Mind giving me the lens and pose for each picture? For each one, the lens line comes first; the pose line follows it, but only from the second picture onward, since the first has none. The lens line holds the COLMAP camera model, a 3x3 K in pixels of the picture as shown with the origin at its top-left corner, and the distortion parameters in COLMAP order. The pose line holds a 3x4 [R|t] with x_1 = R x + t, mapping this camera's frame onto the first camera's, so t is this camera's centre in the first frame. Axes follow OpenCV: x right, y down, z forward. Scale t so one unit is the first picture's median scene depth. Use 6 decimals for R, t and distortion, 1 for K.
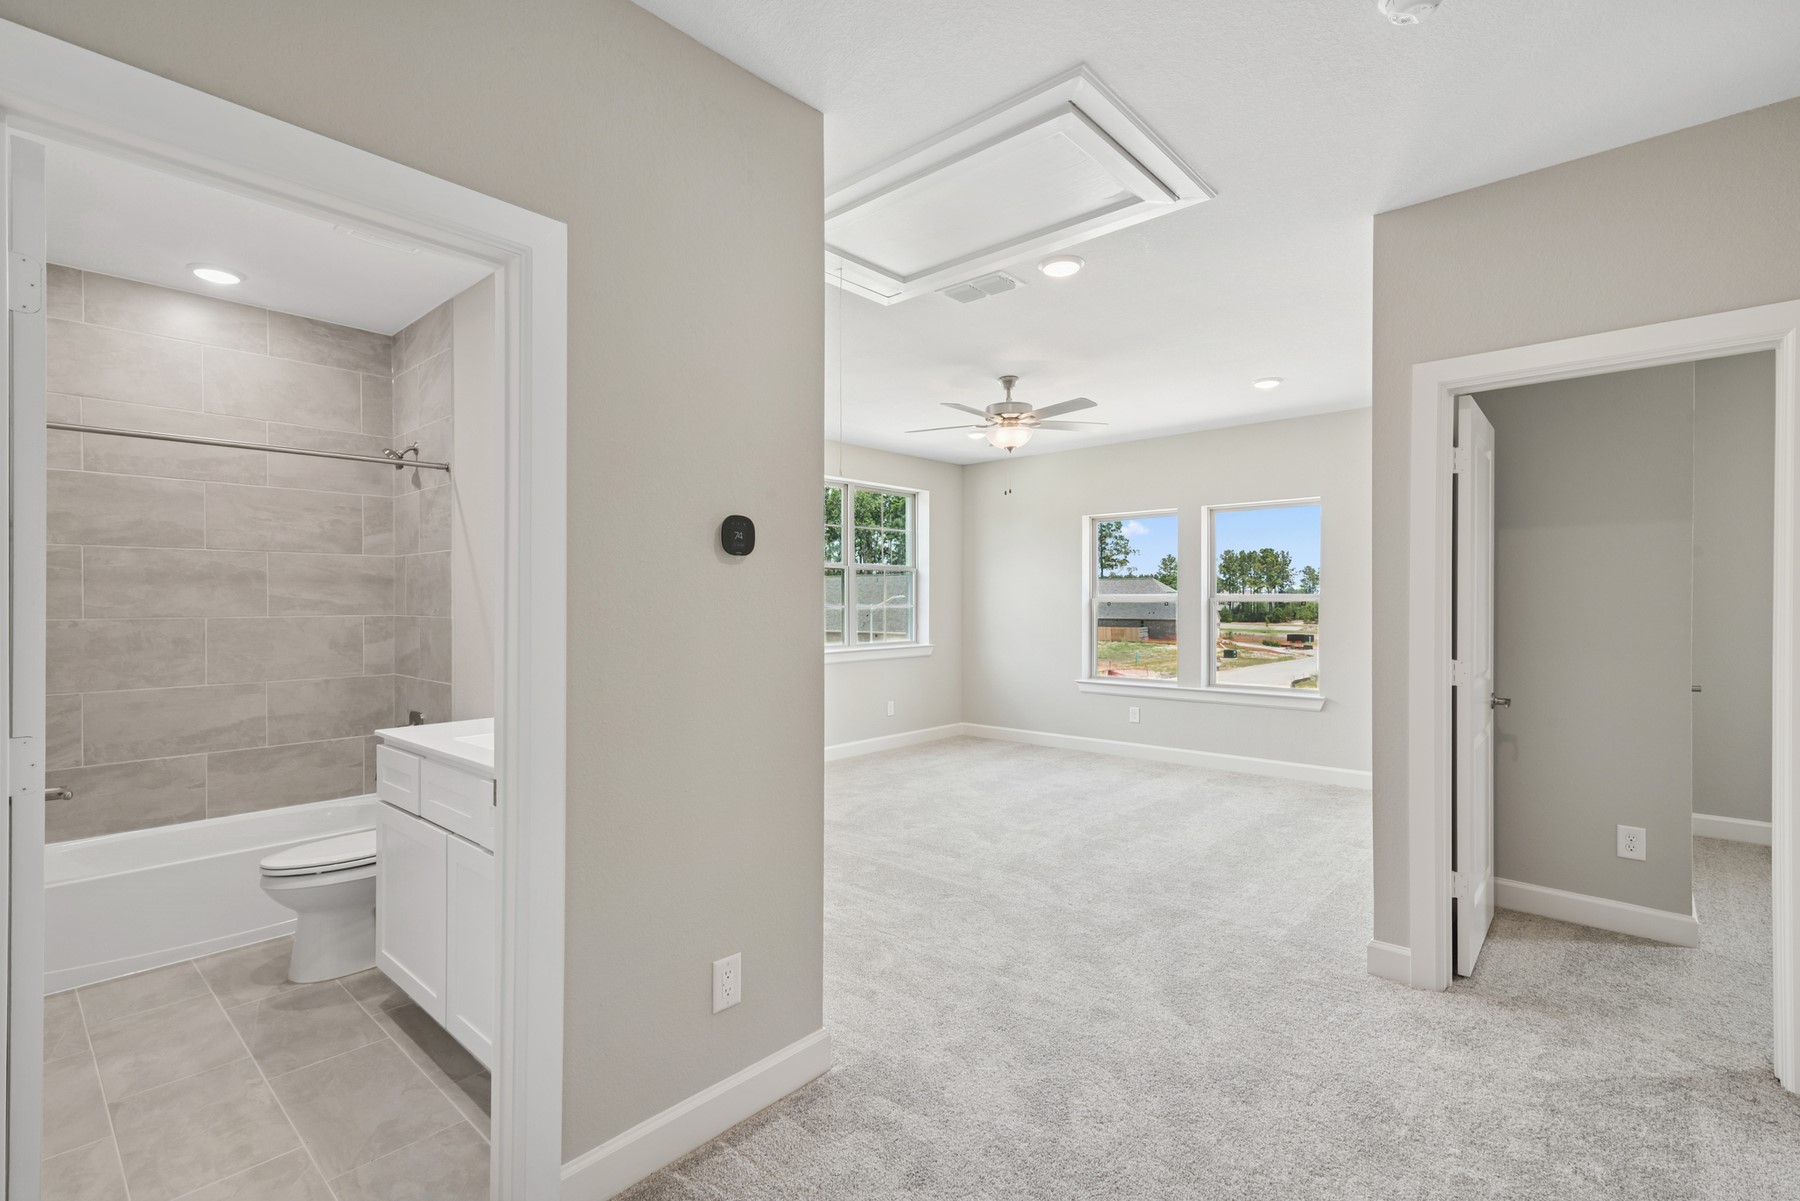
lens RADIAL K [[827.9, 0, 900.0], [0, 827.9, 600.5], [0, 0, 1]] dist [0.016669, -0.000293]
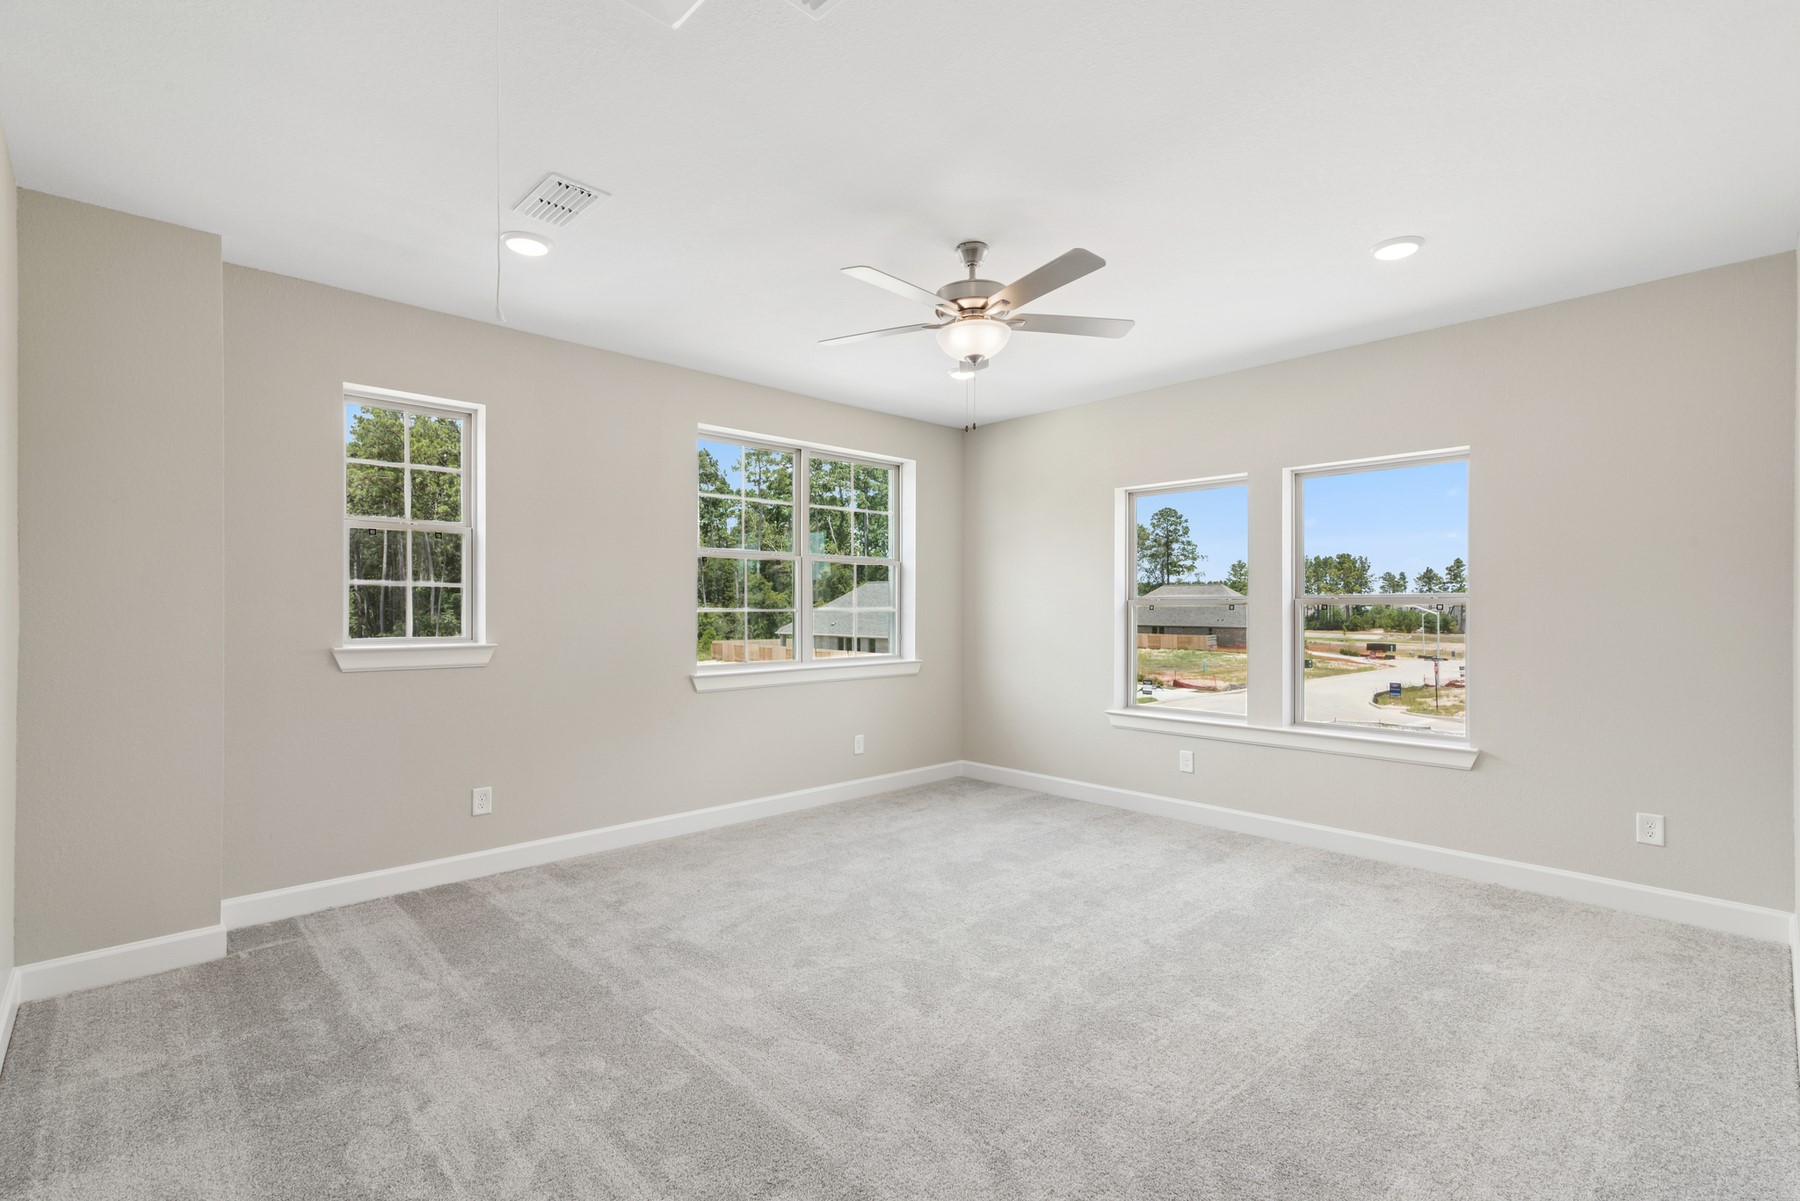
lens RADIAL K [[827.9, 0, 900.0], [0, 827.9, 600.5], [0, 0, 1]] dist [0.016669, -0.000293]
pose [[0.997252, 0.002199, -0.074049, 0.083834], [-0.002754, 0.999969, -0.007395, 0.003875], [0.074031, 0.007578, 0.997227, 0.249322]]
